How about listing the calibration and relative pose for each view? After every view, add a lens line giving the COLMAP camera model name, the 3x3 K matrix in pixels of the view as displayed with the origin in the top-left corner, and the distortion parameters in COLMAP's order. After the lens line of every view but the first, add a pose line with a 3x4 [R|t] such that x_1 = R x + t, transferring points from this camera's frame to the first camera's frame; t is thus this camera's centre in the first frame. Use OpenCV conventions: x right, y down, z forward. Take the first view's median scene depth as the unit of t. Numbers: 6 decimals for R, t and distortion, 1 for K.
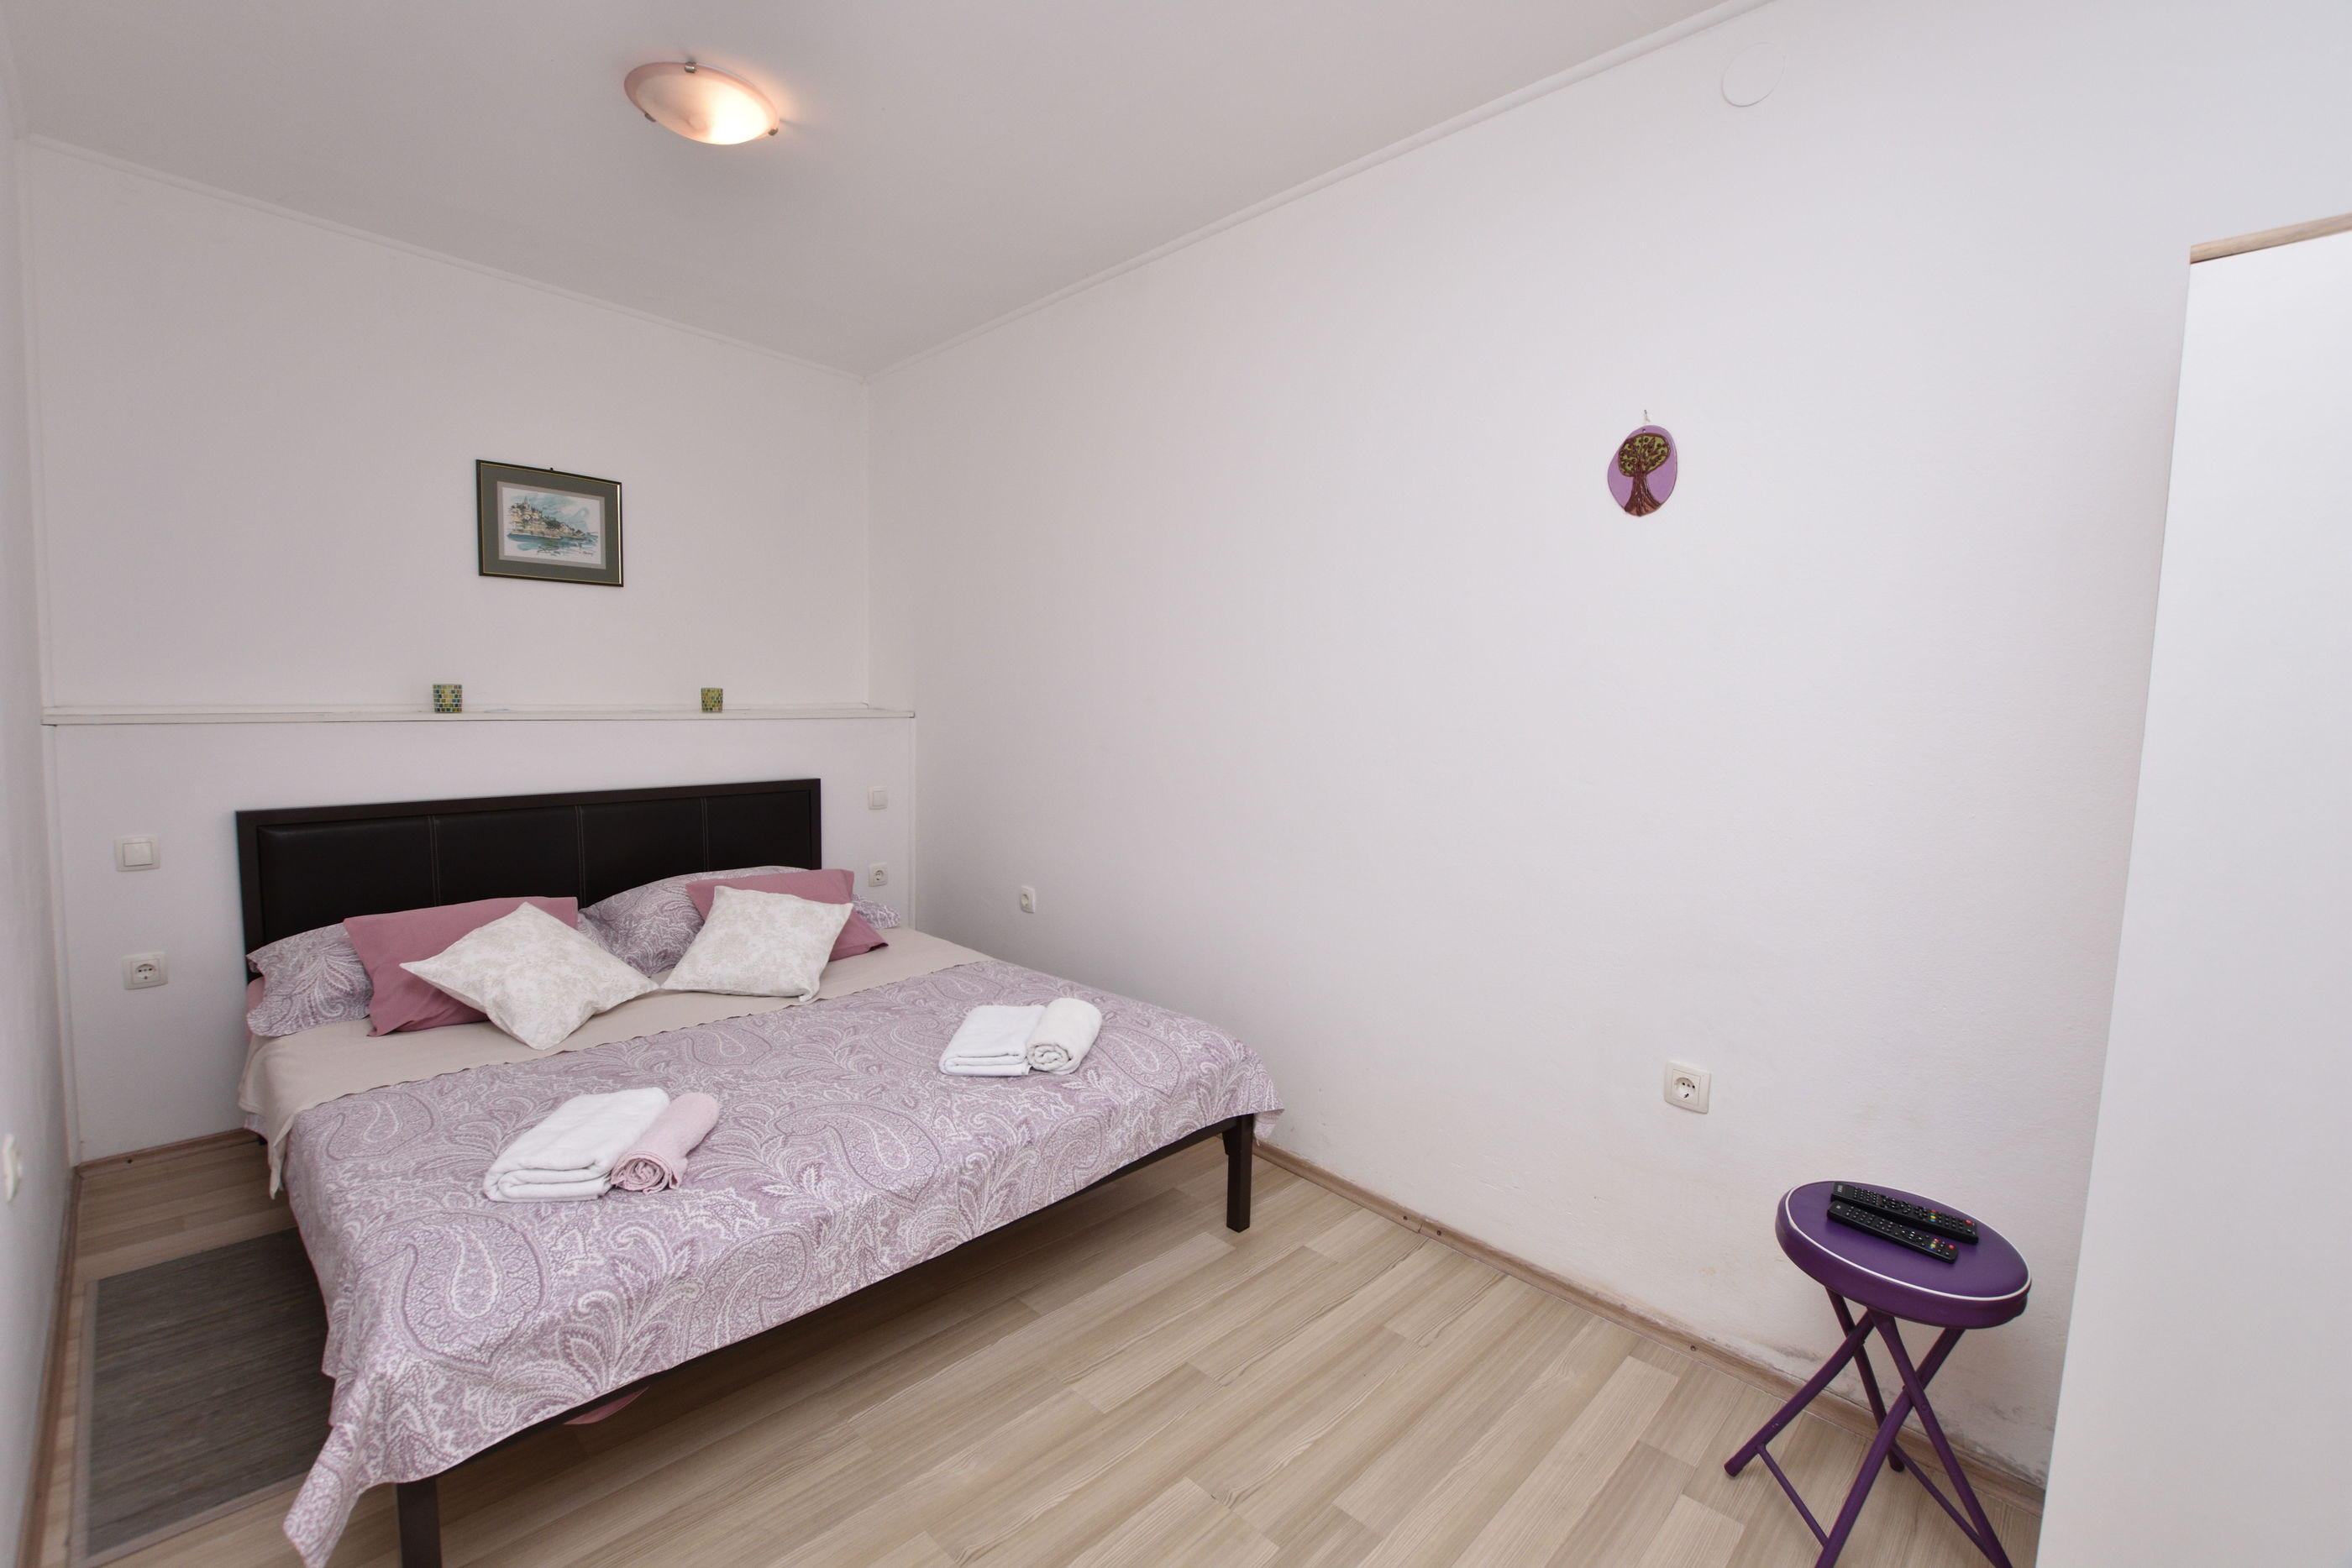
lens RADIAL K [[1008.3, 0, 1174.8], [0, 1008.3, 776.9], [0, 0, 1]] dist [-0.039252, 0.006577]
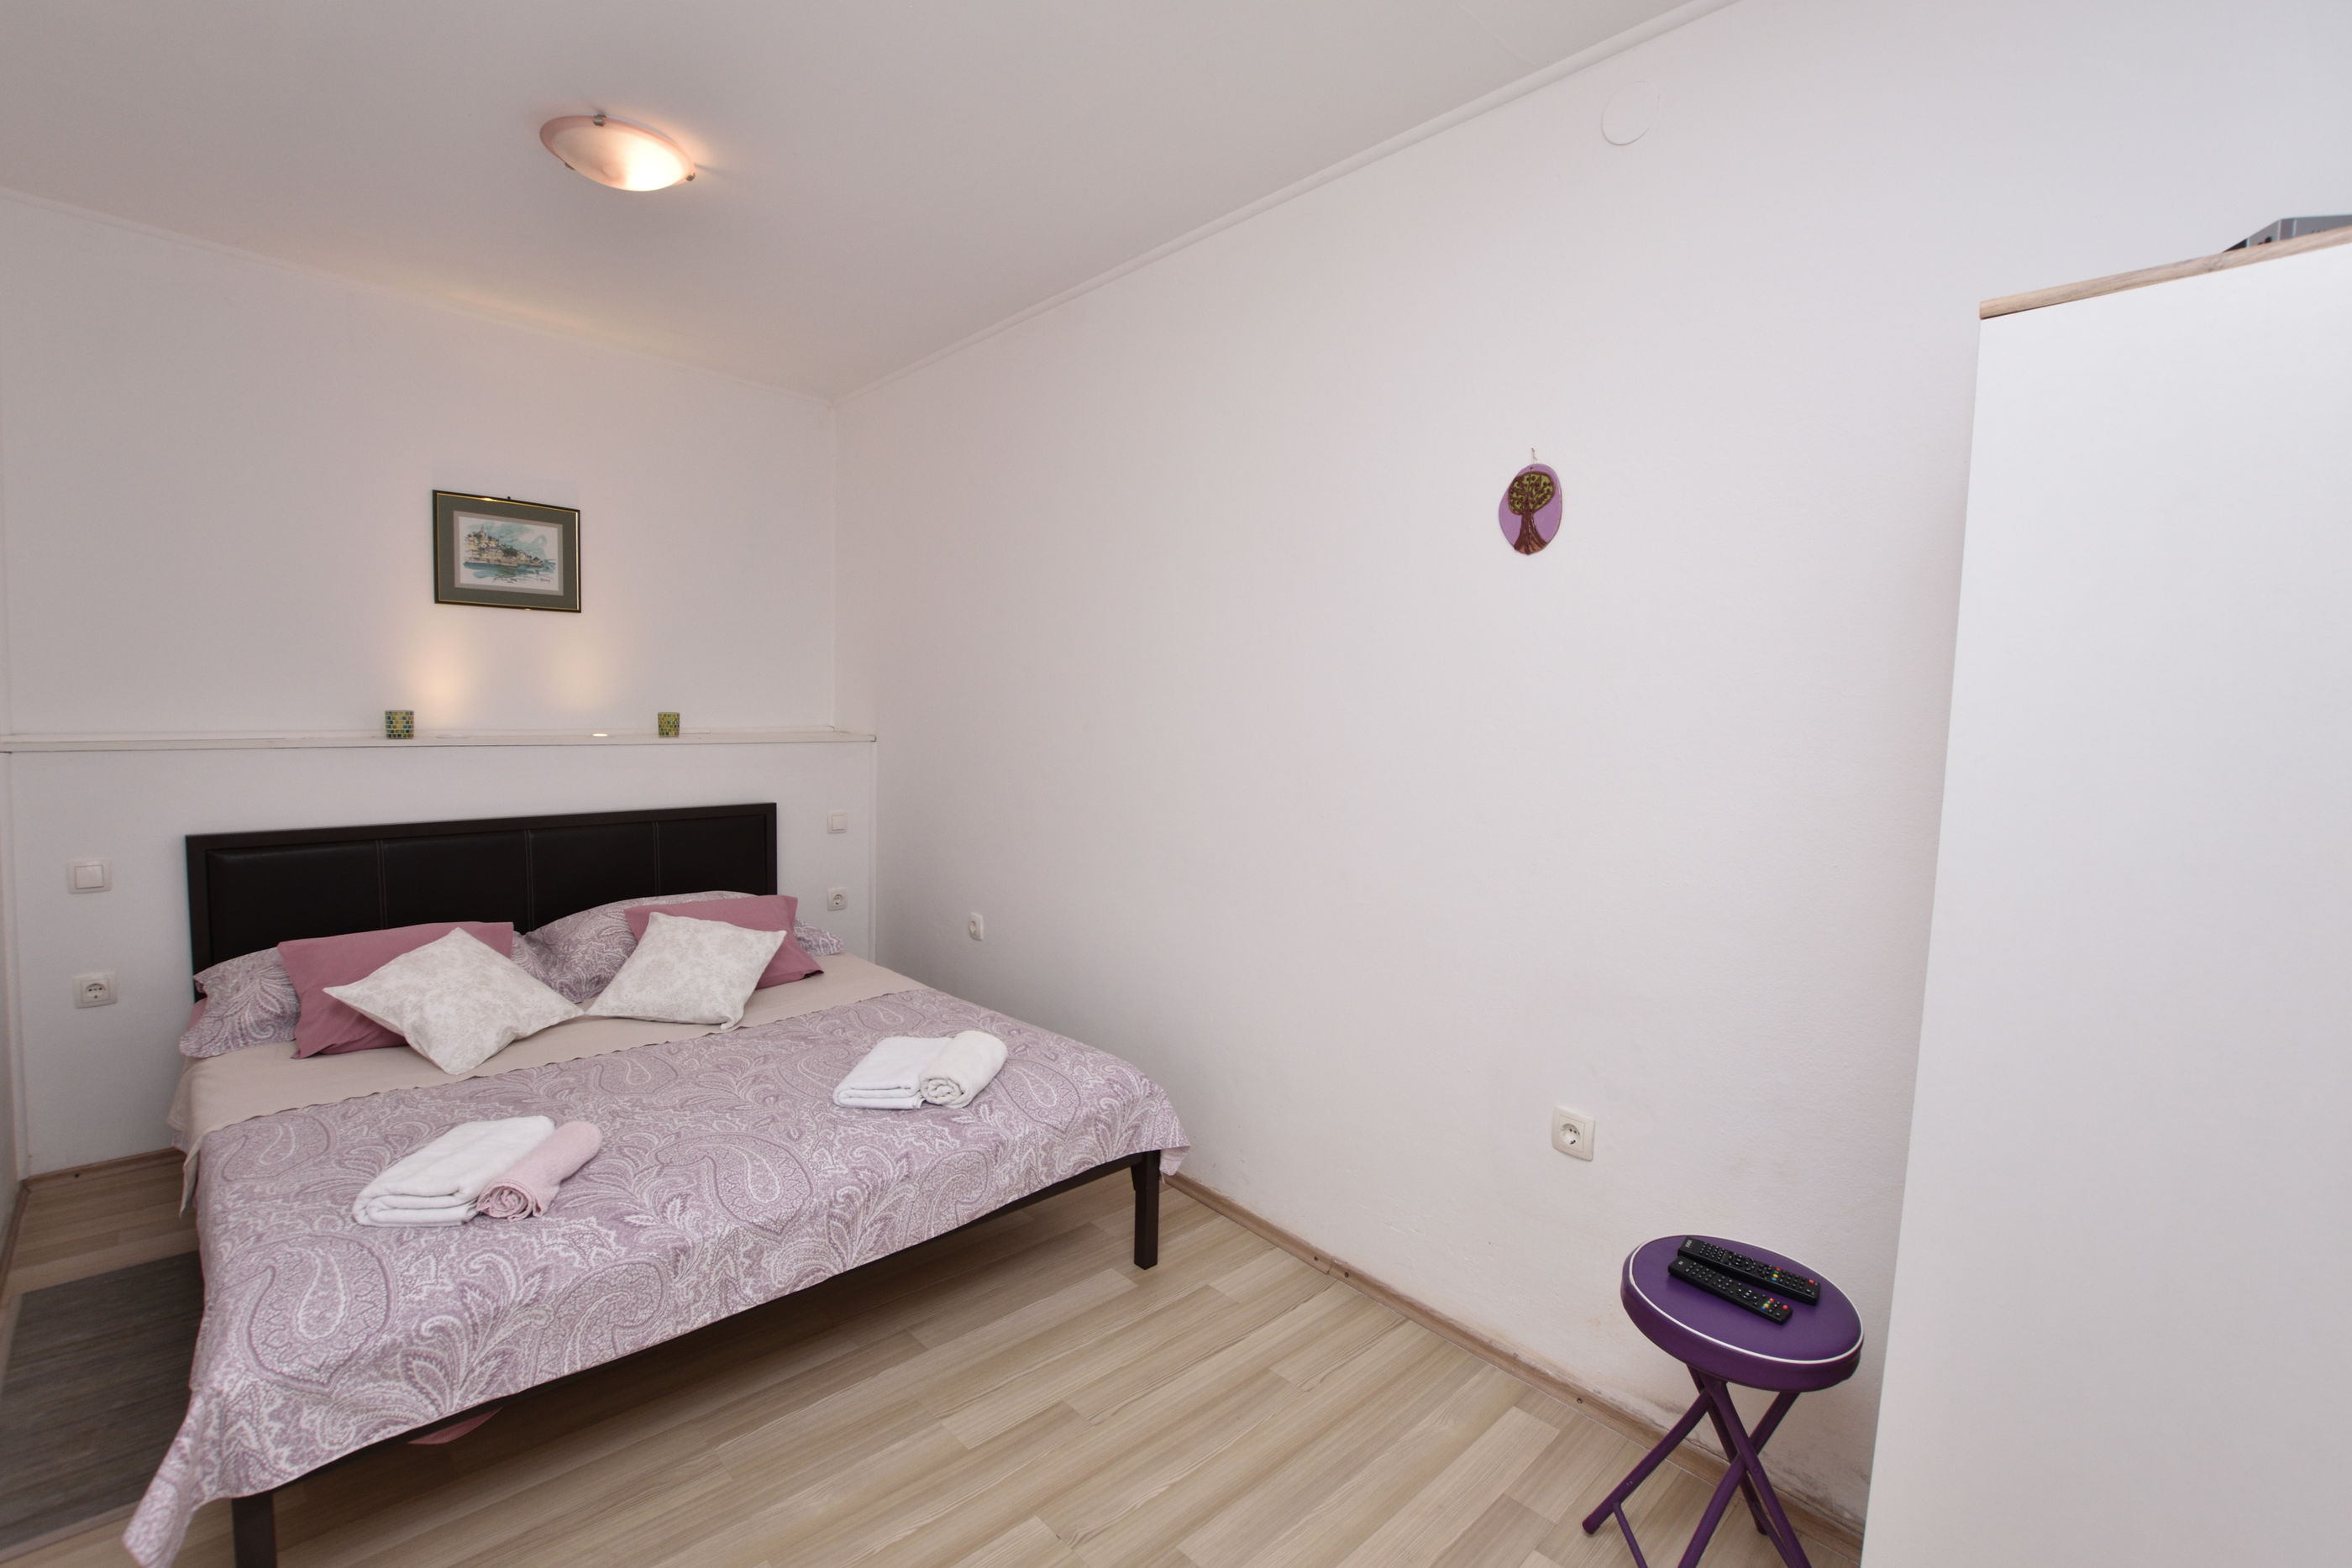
lens RADIAL K [[1033.3, 0, 1176.0], [0, 1033.3, 778.0], [0, 0, 1]] dist [-0.040865, 0.007784]
pose [[0.999531, 0.005840, -0.030051, 0.154322], [-0.006222, 0.999901, -0.012653, -0.025441], [0.029974, 0.012834, 0.999468, -0.027928]]
